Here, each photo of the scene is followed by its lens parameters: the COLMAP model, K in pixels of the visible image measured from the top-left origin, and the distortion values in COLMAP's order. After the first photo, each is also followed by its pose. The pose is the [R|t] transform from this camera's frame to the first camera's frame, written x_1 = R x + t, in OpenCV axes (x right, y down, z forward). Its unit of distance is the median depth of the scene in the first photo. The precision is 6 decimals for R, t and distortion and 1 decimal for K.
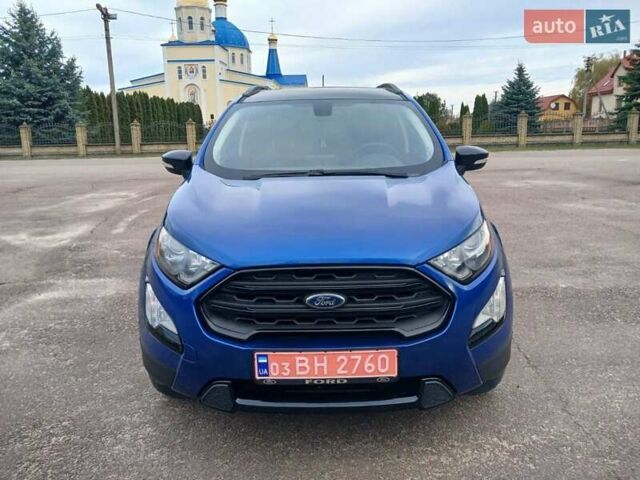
lens RADIAL K [[519.2, 0, 320.0], [0, 519.2, 240.0], [0, 0, 1]] dist [0.057994, -0.097989]
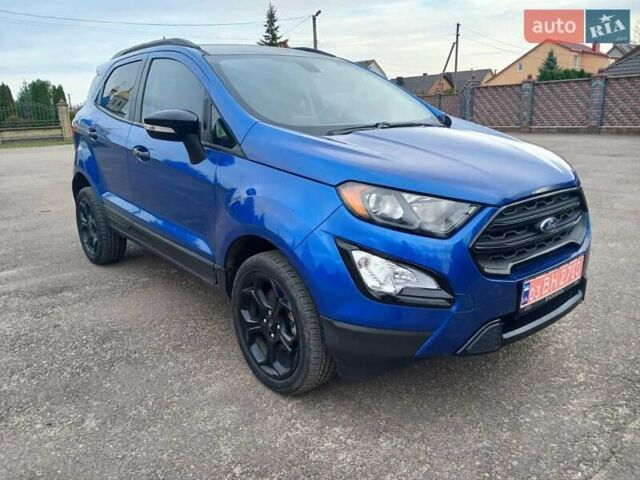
lens RADIAL K [[519.2, 0, 320.0], [0, 519.2, 240.0], [0, 0, 1]] dist [0.057994, -0.097989]
pose [[0.739492, -0.155817, 0.654884, -1.037588], [0.150099, 0.986517, 0.065231, 0.002009], [-0.656218, 0.050059, 0.752909, 0.448495]]
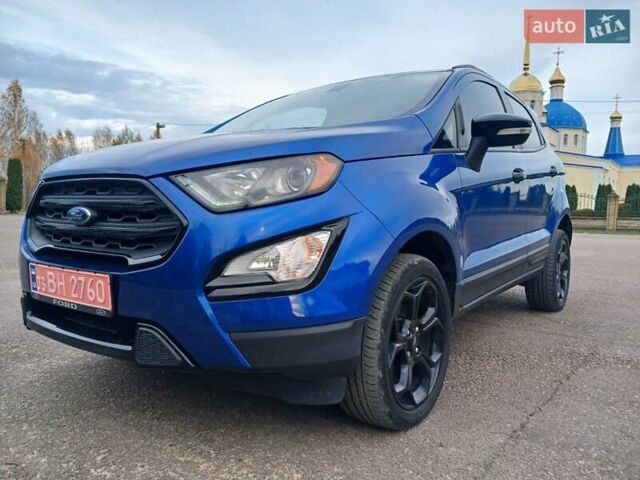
lens RADIAL K [[514.0, 0, 280.6], [0, 514.0, 239.8], [0, 0, 1]] dist [-0.001922, -0.000972]
pose [[0.788205, 0.078194, -0.610425, 0.789040], [-0.169741, 0.981042, -0.093507, 0.173041], [0.591541, 0.177317, 0.786536, 0.480128]]
